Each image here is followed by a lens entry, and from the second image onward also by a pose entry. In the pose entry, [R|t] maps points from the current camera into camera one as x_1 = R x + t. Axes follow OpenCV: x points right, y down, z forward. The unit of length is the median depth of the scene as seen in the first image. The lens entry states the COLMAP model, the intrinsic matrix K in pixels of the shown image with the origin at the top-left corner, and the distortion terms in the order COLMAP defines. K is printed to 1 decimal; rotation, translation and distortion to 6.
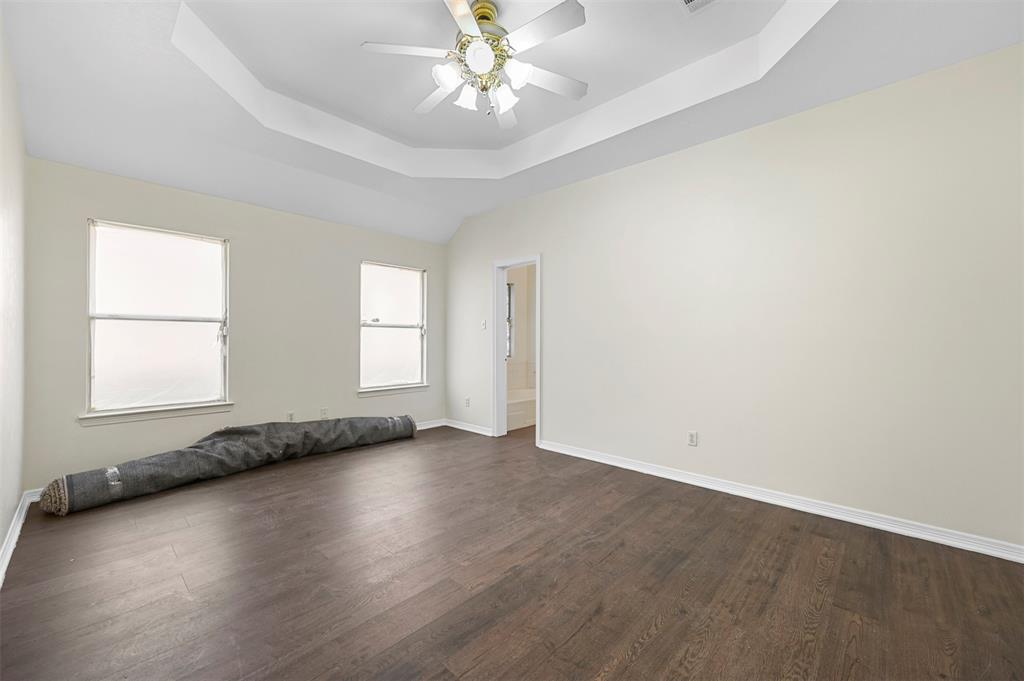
lens RADIAL K [[402.2, 0, 512.0], [0, 402.2, 340.1], [0, 0, 1]] dist [-0.000856, -0.000373]
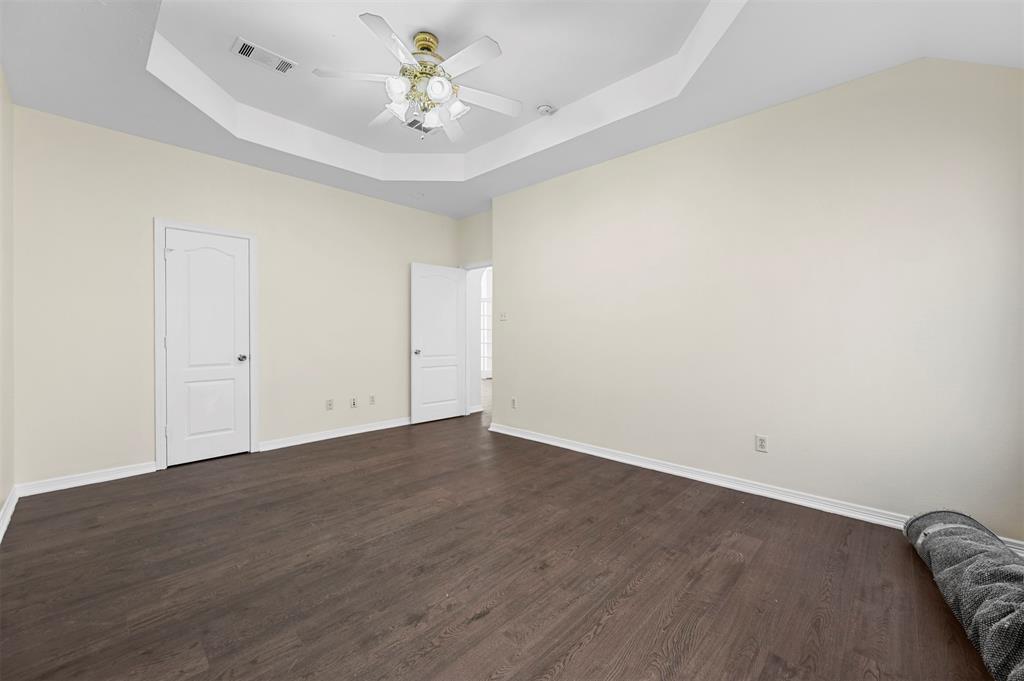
lens RADIAL K [[402.2, 0, 512.2], [0, 402.2, 338.1], [0, 0, 1]] dist [-0.000856, -0.000373]
pose [[-0.999989, -0.004728, -0.000780, -0.280051], [-0.004734, 0.999958, 0.007893, 0.004469], [0.000743, 0.007896, -0.999969, 1.872635]]
